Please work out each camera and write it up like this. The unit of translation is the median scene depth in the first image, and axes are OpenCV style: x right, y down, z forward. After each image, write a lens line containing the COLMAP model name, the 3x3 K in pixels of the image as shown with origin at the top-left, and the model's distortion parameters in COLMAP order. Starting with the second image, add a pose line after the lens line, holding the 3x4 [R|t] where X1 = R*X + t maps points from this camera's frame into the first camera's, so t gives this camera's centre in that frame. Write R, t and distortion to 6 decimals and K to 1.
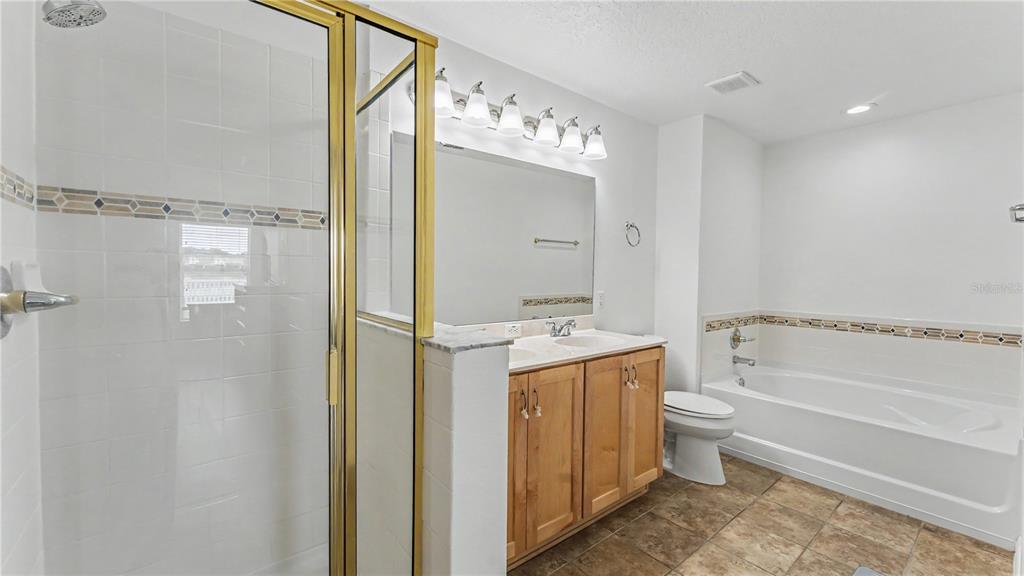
lens RADIAL K [[412.4, 0, 510.7], [0, 412.4, 283.1], [0, 0, 1]] dist [-0.000522, -0.000277]
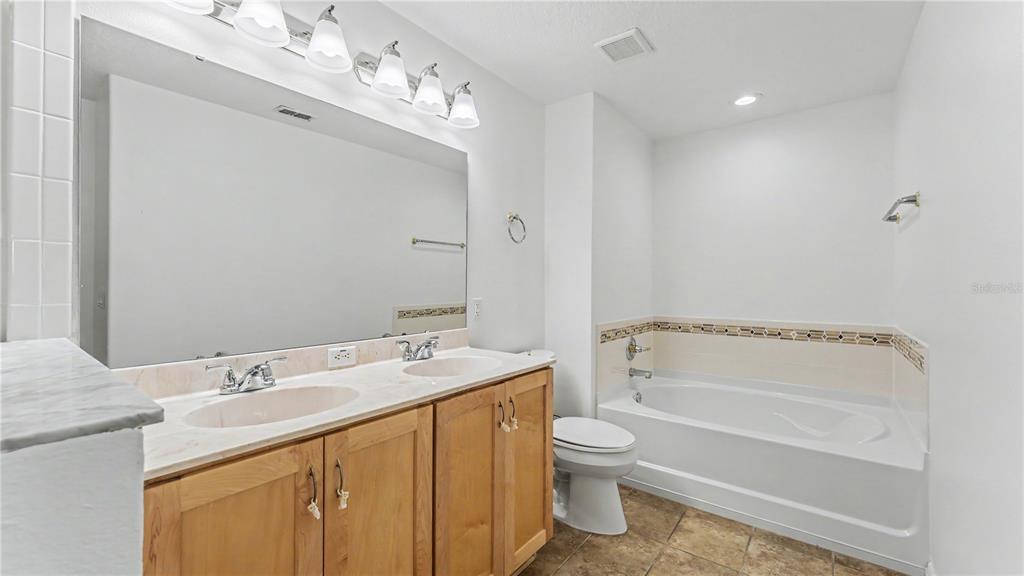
lens RADIAL K [[412.4, 0, 513.0], [0, 412.4, 281.0], [0, 0, 1]] dist [-0.000522, -0.000277]
pose [[0.971845, -0.006676, 0.235527, 0.108064], [0.013910, 0.999481, -0.029063, 0.012296], [-0.235210, 0.031521, 0.971433, 0.234508]]
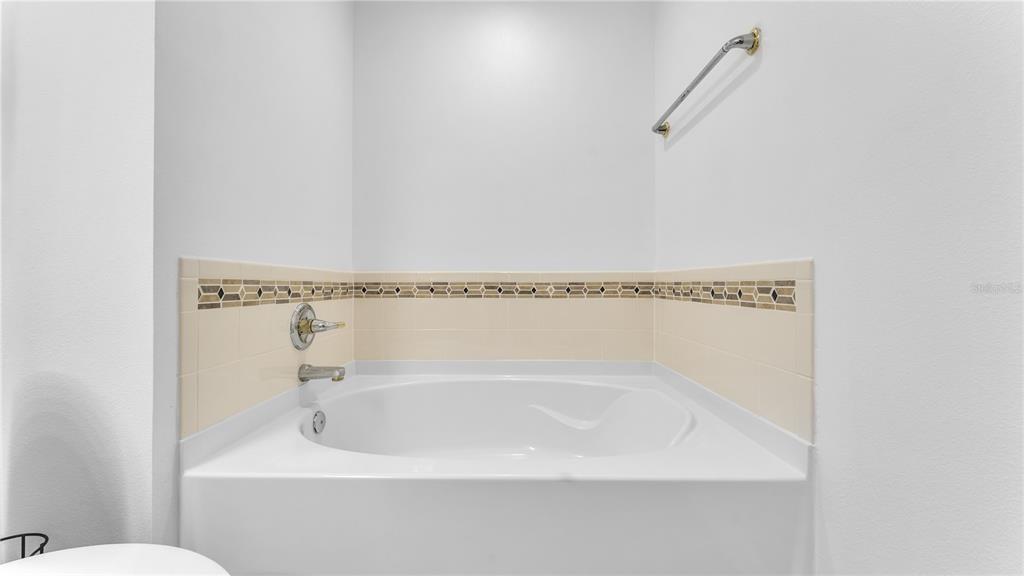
lens RADIAL K [[412.4, 0, 508.5], [0, 412.4, 280.0], [0, 0, 1]] dist [-0.000522, -0.000277]
pose [[0.641839, -0.005199, 0.766822, 0.437456], [0.027063, 0.999508, -0.015876, 0.123158], [-0.766362, 0.030942, 0.641664, 0.684133]]
